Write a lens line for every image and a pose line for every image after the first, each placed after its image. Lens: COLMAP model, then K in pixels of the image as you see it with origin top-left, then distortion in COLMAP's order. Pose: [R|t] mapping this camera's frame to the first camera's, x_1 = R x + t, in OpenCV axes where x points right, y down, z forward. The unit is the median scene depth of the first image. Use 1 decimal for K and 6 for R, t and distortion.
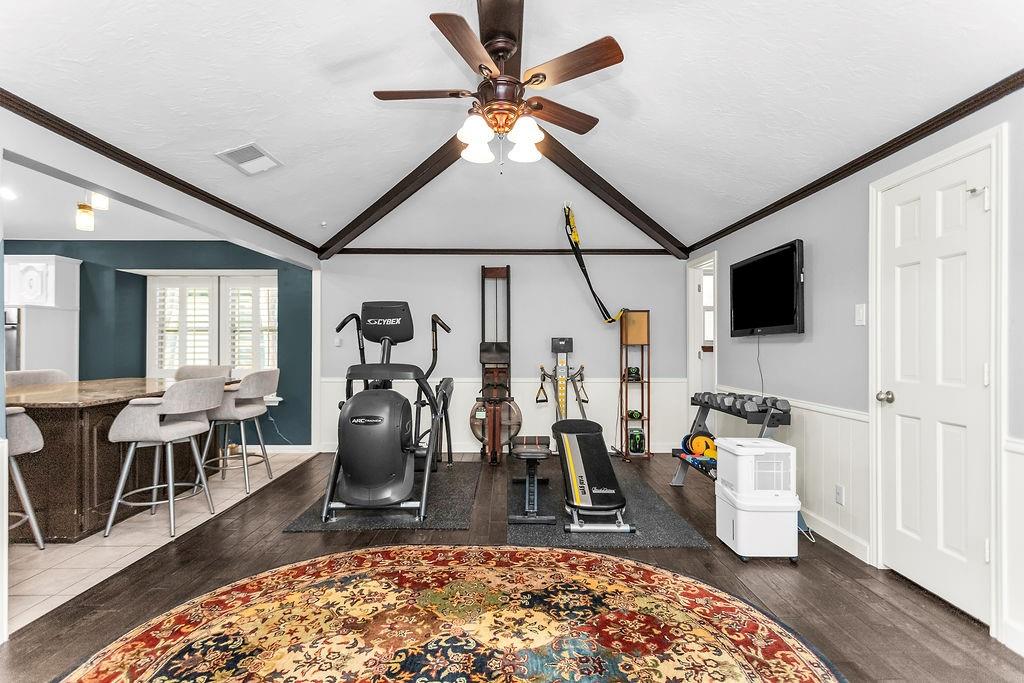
lens RADIAL K [[490.7, 0, 516.2], [0, 490.7, 341.7], [0, 0, 1]] dist [0.002140, -0.000127]
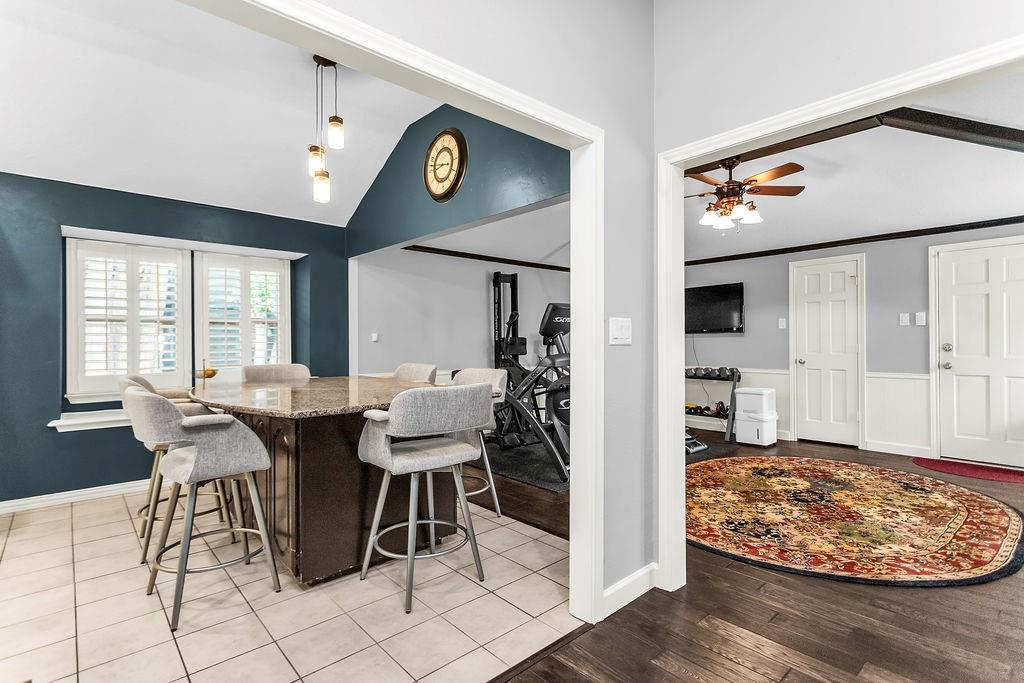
lens RADIAL K [[490.7, 0, 506.6], [0, 490.7, 342.1], [0, 0, 1]] dist [0.002140, -0.000127]
pose [[0.749020, -0.005049, 0.662528, -2.038971], [-0.000401, 0.999967, 0.008074, 0.008878], [-0.662547, -0.006313, 0.748994, 0.274934]]
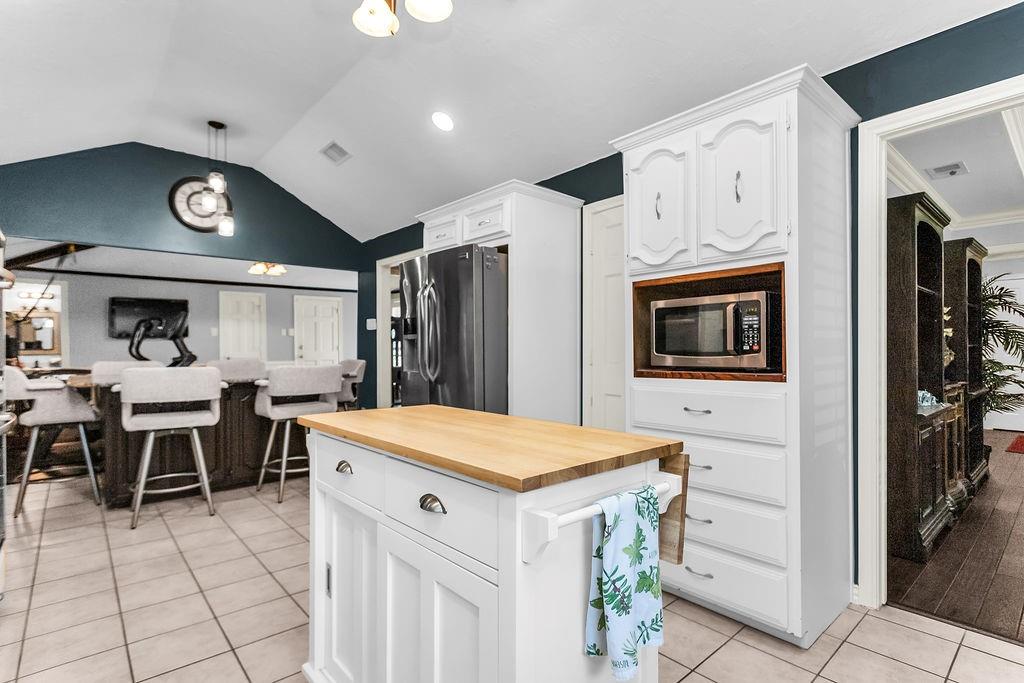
lens RADIAL K [[490.7, 0, 517.6], [0, 490.7, 342.5], [0, 0, 1]] dist [0.002140, -0.000127]
pose [[-0.661158, 0.010304, 0.750176, -3.715168], [-0.001747, 0.999882, -0.015274, 0.072665], [-0.750245, -0.011409, -0.661062, 2.092520]]
